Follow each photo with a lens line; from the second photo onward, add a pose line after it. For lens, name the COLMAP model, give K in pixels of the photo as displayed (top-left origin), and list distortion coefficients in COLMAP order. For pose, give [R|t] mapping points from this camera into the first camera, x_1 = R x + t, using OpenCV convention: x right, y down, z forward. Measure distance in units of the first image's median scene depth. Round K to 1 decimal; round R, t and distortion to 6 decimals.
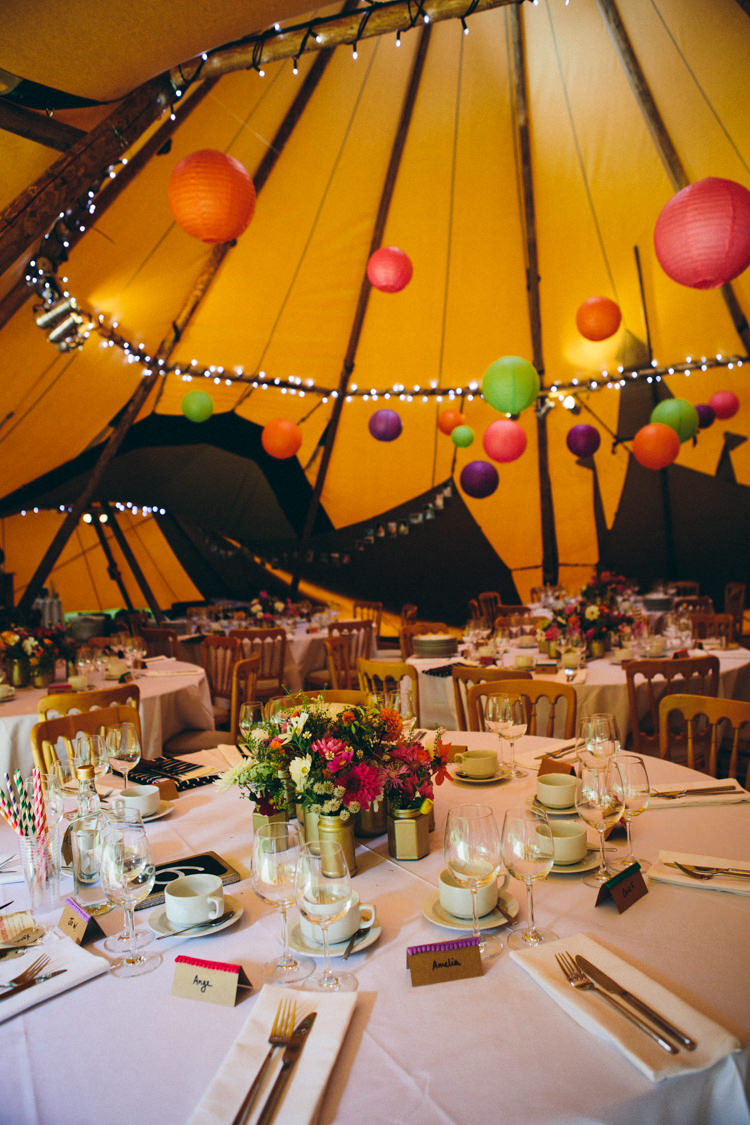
lens RADIAL K [[744.9, 0, 375.0], [0, 744.9, 562.5], [0, 0, 1]] dist [-0.101306, 0.066369]
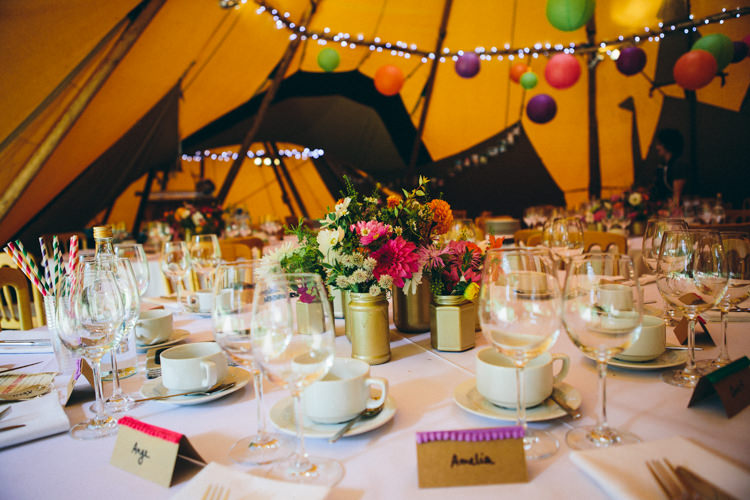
lens RADIAL K [[496.6, 0, 375.0], [0, 496.6, 250.0], [0, 0, 1]] dist [-0.101306, 0.066369]
pose [[0.983227, 0.020369, -0.181243, 0.014432], [-0.003872, 0.995851, 0.090912, 0.052571], [0.182342, -0.088686, 0.979227, 0.092467]]
